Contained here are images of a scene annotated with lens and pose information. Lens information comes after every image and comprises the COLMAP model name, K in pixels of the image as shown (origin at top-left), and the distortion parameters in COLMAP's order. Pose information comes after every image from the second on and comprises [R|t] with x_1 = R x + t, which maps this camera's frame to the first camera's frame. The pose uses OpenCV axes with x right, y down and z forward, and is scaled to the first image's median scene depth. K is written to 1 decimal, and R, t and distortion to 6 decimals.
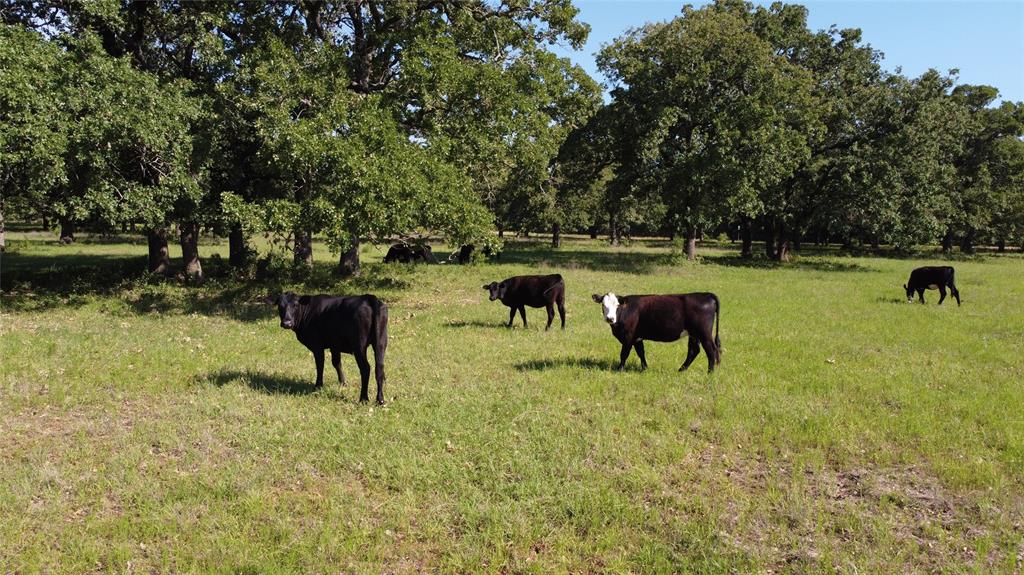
lens RADIAL K [[777.7, 0, 509.8], [0, 777.7, 278.2], [0, 0, 1]] dist [0.008799, -0.010474]
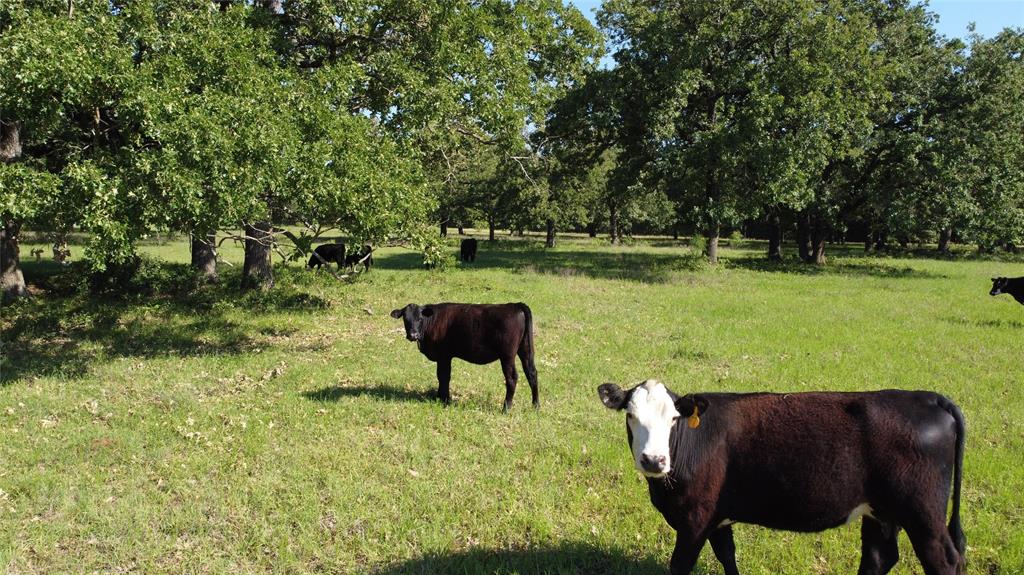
lens RADIAL K [[777.7, 0, 510.2], [0, 777.7, 280.2], [0, 0, 1]] dist [0.008799, -0.010474]
pose [[0.999998, -0.001652, 0.001471, 0.022614], [0.001646, 0.999991, 0.003967, -0.010554], [-0.001478, -0.003965, 0.999991, 0.213527]]
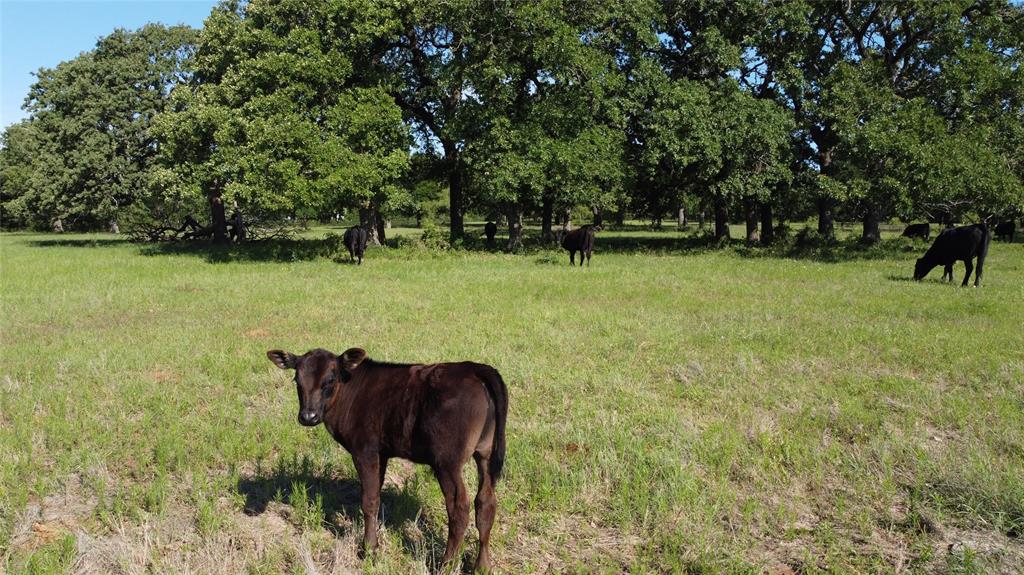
lens RADIAL K [[777.7, 0, 509.0], [0, 777.7, 278.7], [0, 0, 1]] dist [0.008799, -0.010474]
pose [[0.852195, 0.025892, -0.522583, -0.039184], [-0.025106, 0.999648, 0.008587, 0.040730], [0.522621, 0.005803, 0.852545, -0.261947]]
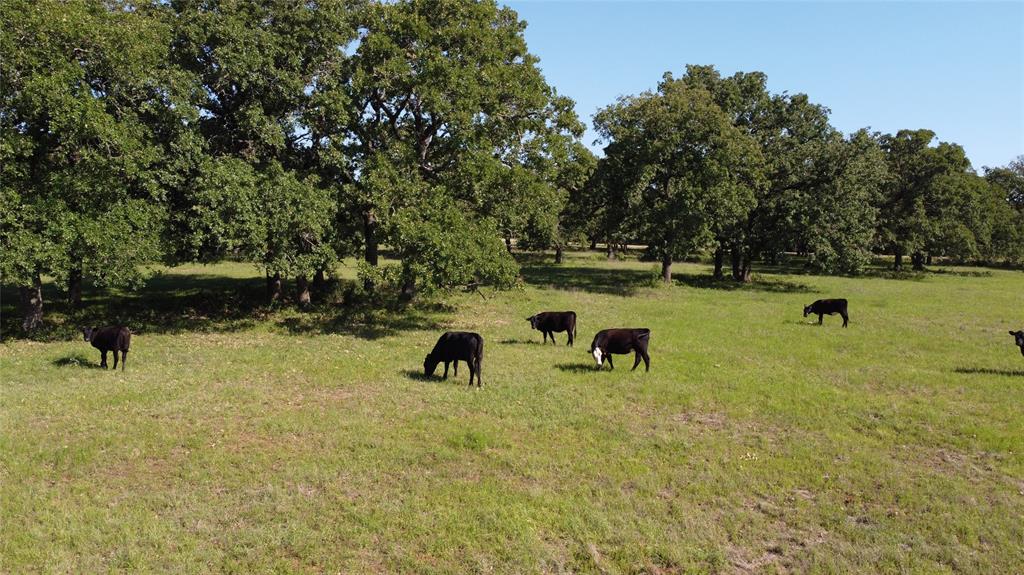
lens RADIAL K [[777.7, 0, 513.2], [0, 777.7, 281.3], [0, 0, 1]] dist [0.008799, -0.010474]
pose [[0.999991, 0.002722, 0.003314, -0.022438], [-0.002735, 0.999988, 0.003962, -0.032902], [-0.003303, -0.003971, 0.999987, -0.279283]]
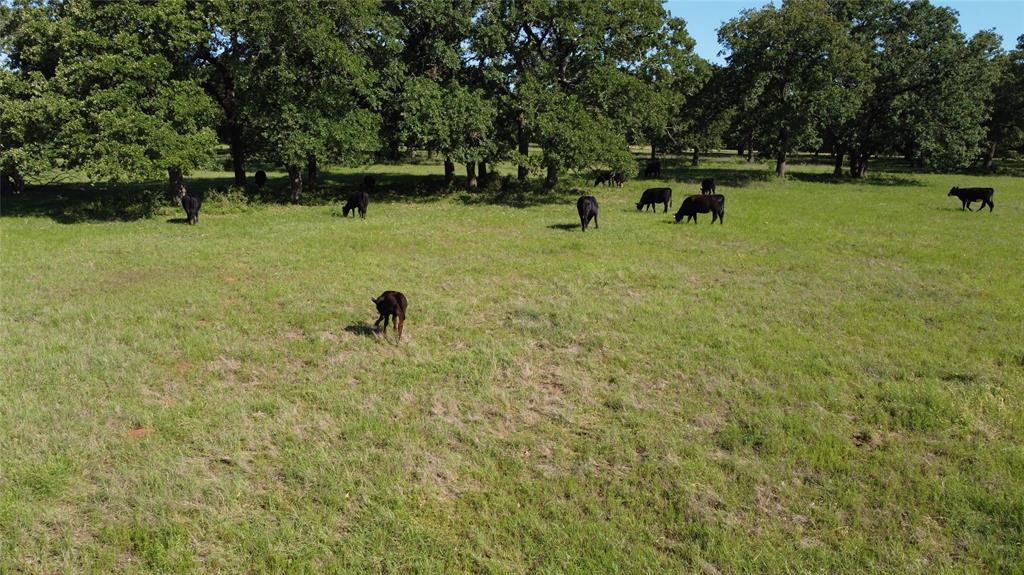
lens RADIAL K [[777.7, 0, 511.9], [0, 777.7, 281.9], [0, 0, 1]] dist [0.008799, -0.010474]
pose [[0.980197, 0.027611, -0.196092, 0.039469], [-0.004505, 0.993084, 0.117316, 0.001938], [0.197975, -0.114109, 0.973543, -0.560872]]
